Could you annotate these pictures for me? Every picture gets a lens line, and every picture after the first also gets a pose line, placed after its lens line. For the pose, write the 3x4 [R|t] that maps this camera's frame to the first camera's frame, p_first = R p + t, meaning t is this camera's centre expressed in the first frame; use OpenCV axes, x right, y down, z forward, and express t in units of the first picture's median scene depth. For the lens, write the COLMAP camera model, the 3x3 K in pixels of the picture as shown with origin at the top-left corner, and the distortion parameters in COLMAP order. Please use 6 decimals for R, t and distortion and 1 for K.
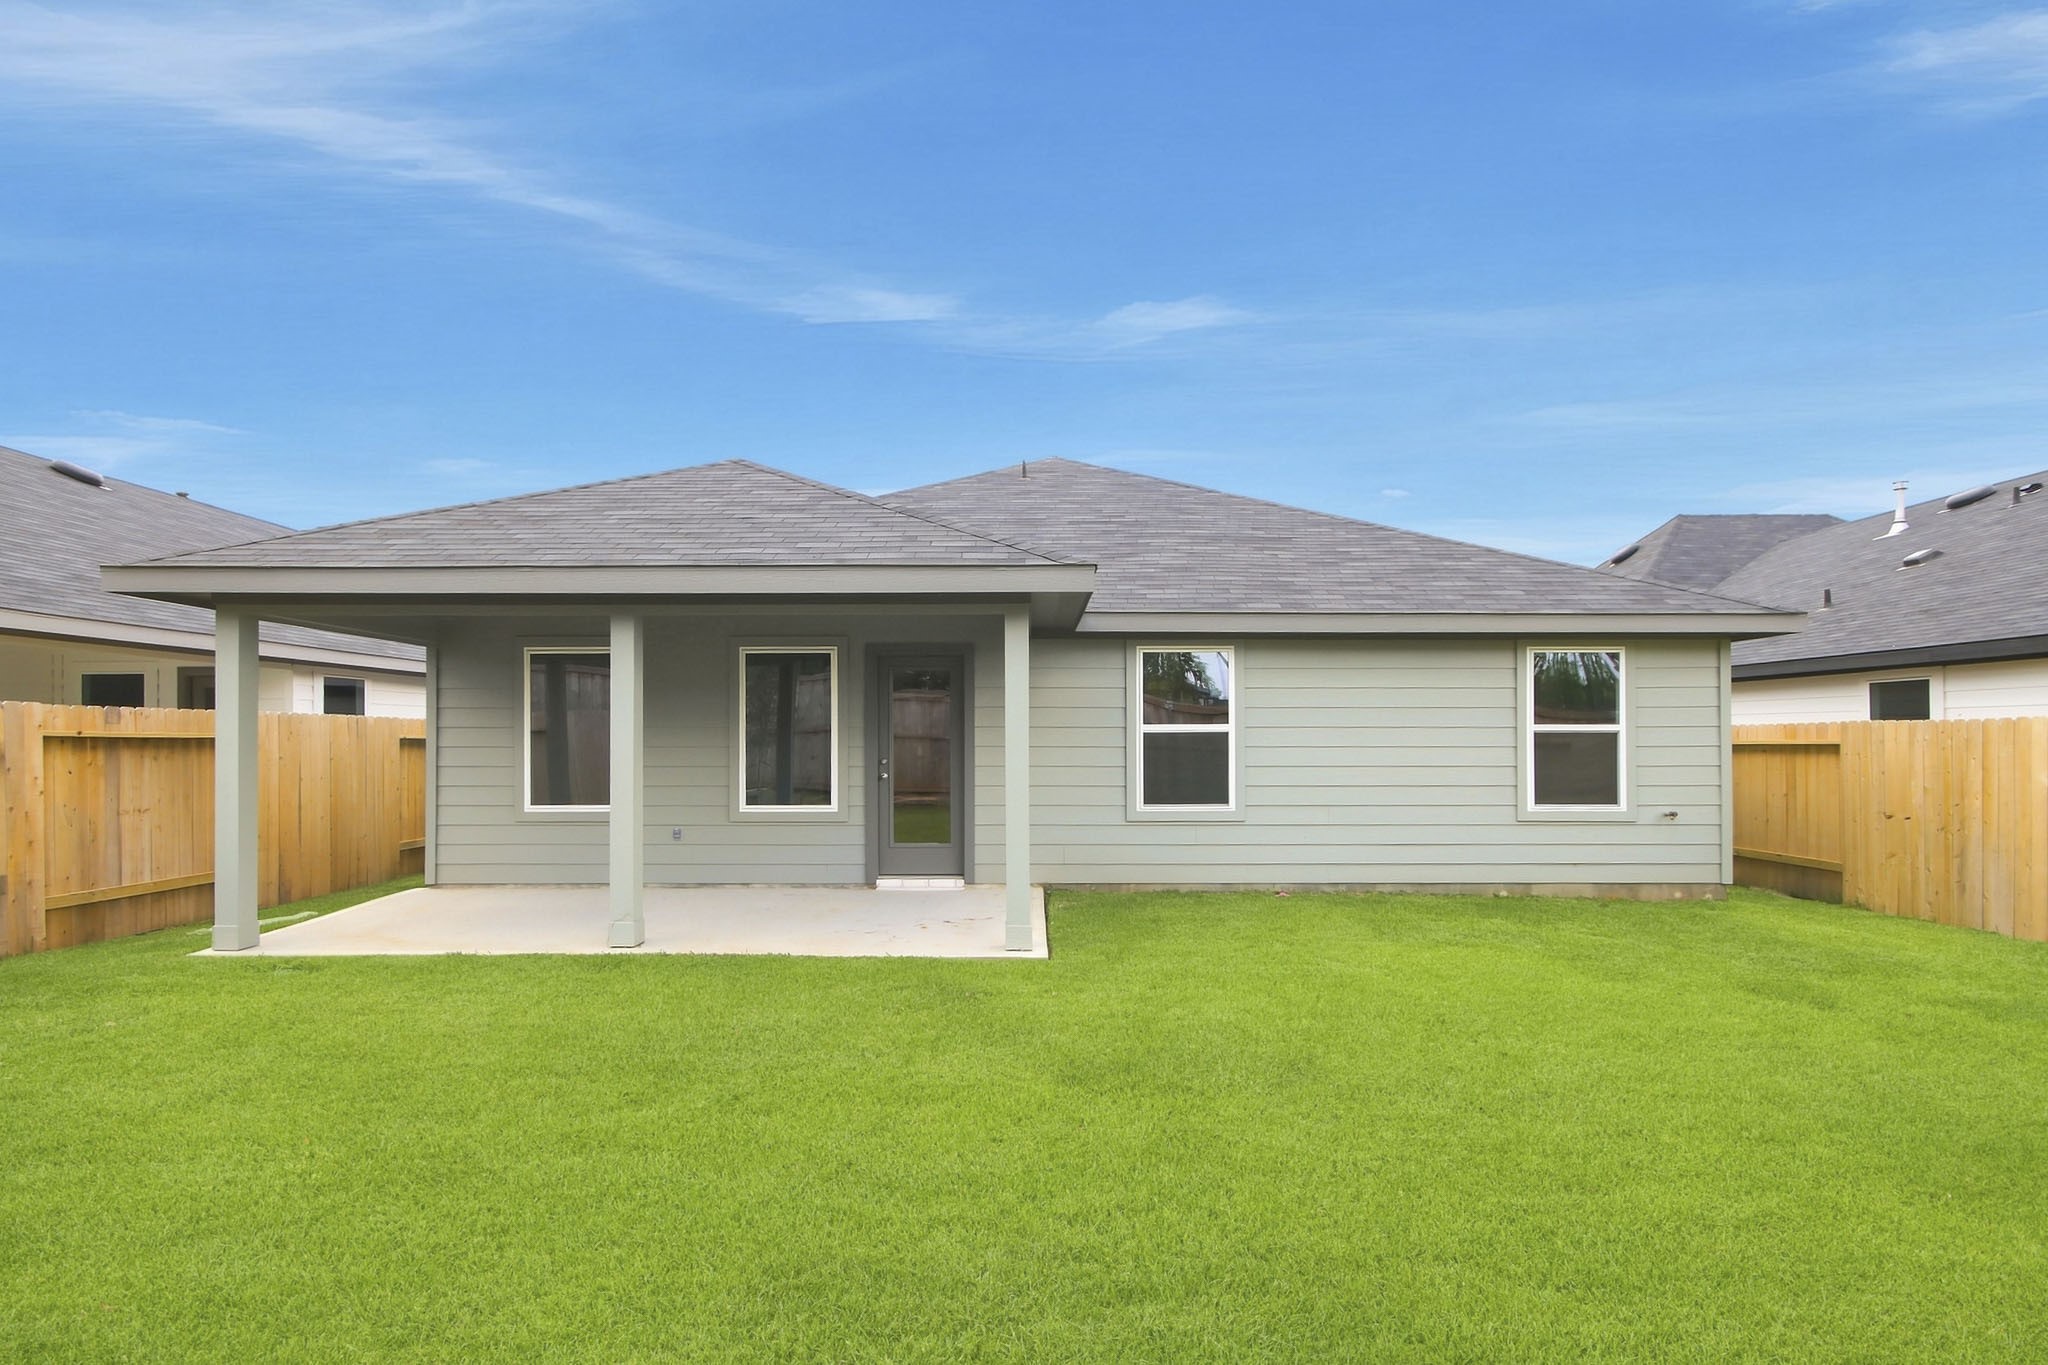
lens RADIAL K [[983.0, 0, 1019.4], [0, 983.0, 733.0], [0, 0, 1]] dist [-0.001107, 0.000048]
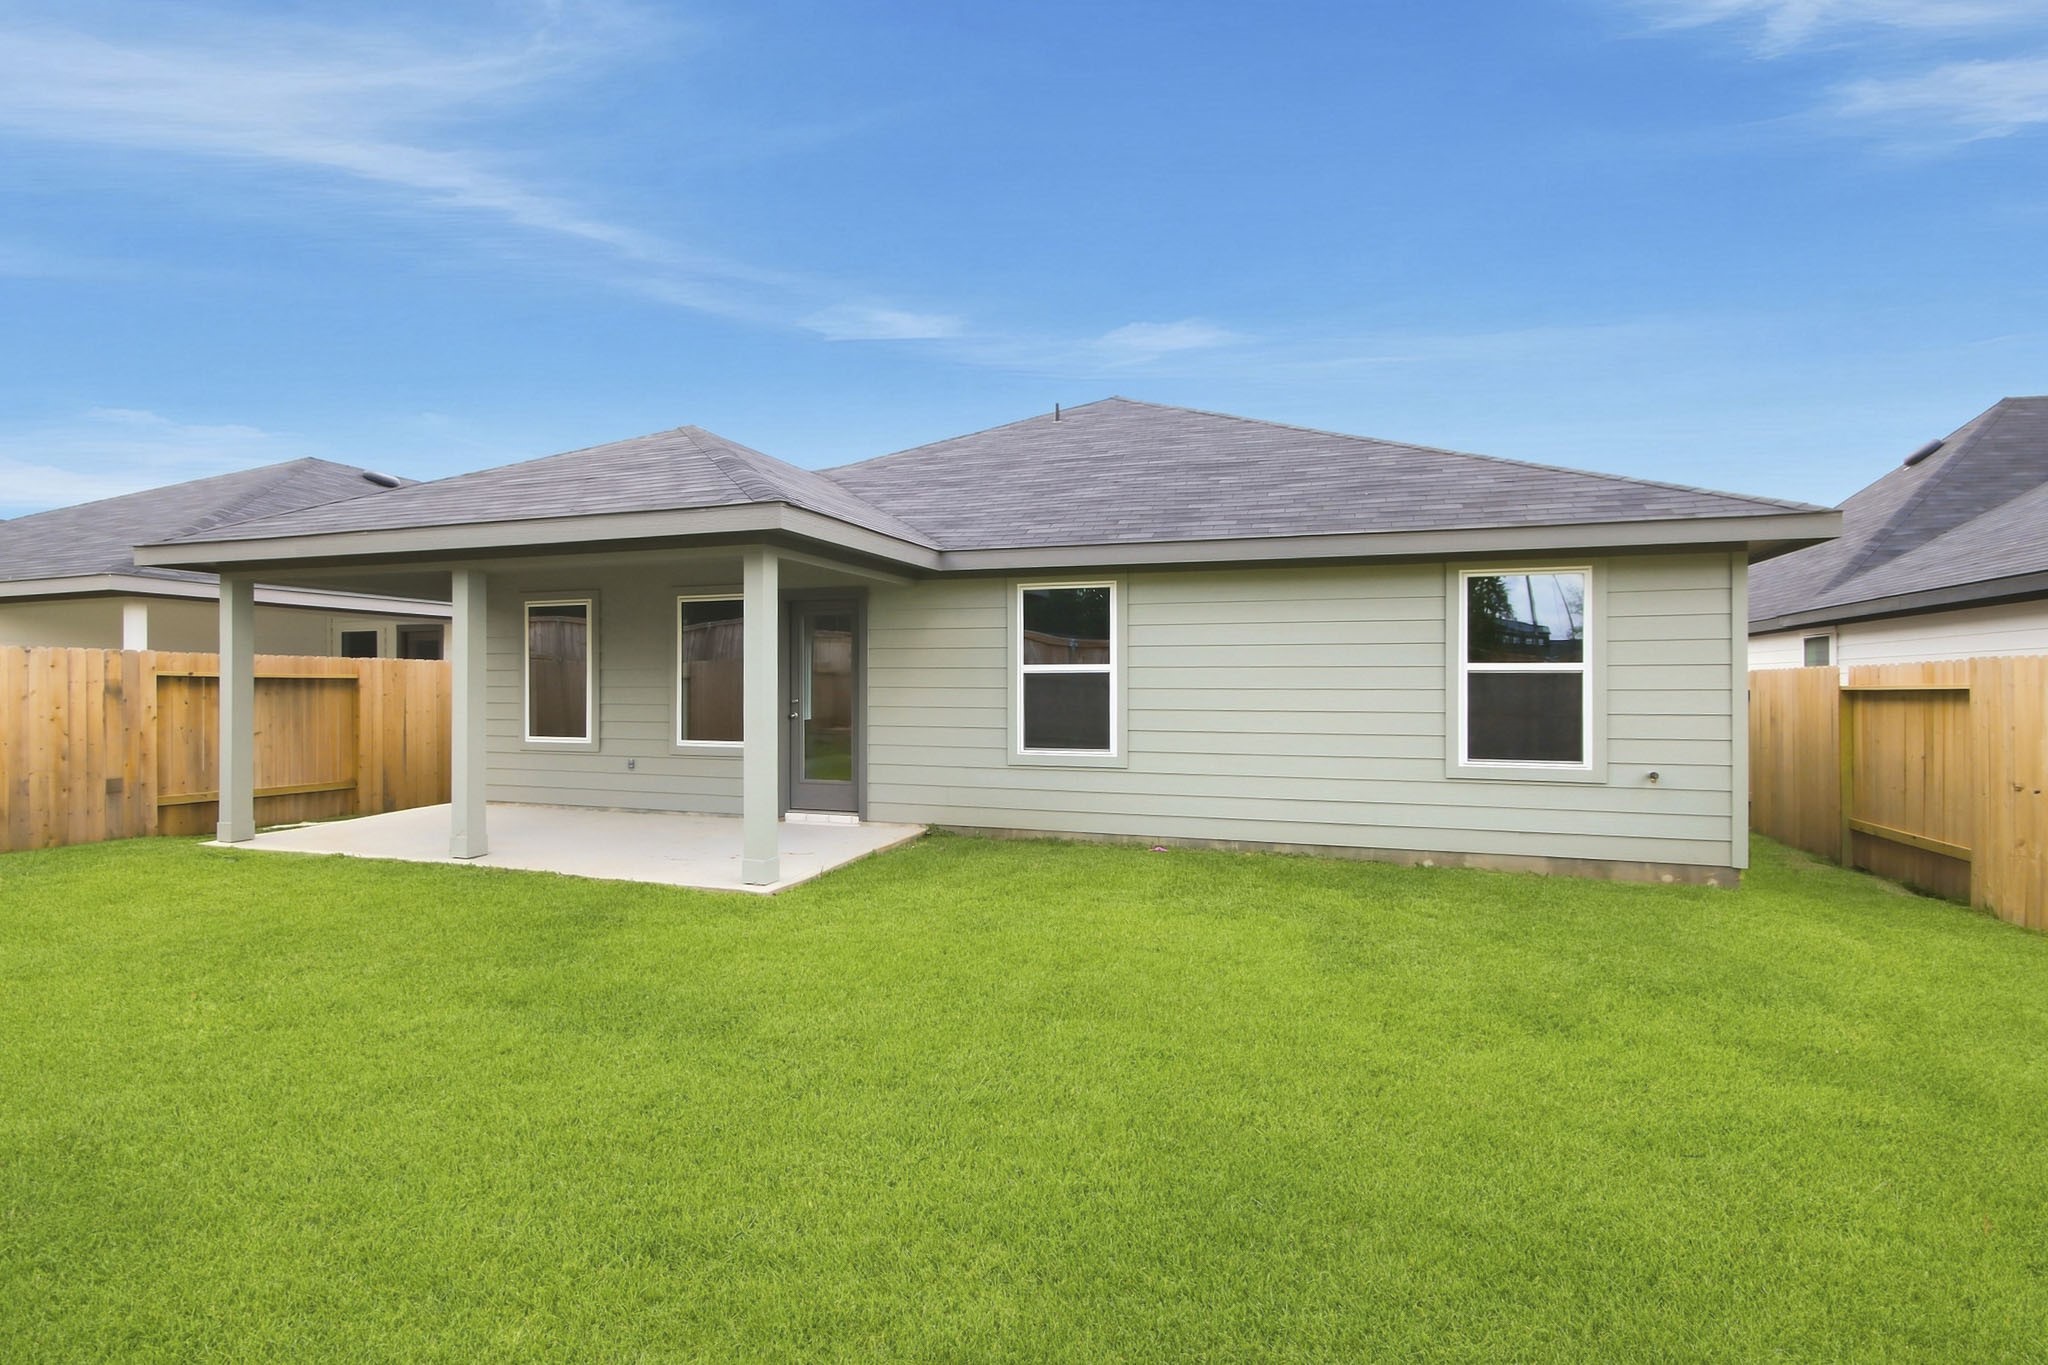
lens RADIAL K [[952.0, 0, 1024.0], [0, 952.0, 682.5], [0, 0, 1]] dist [0.000491, -0.000535]
pose [[0.948990, 0.001639, -0.315301, 0.420548], [-0.001513, 0.999999, 0.000646, 0.007898], [0.315302, -0.000136, 0.948991, 0.112249]]
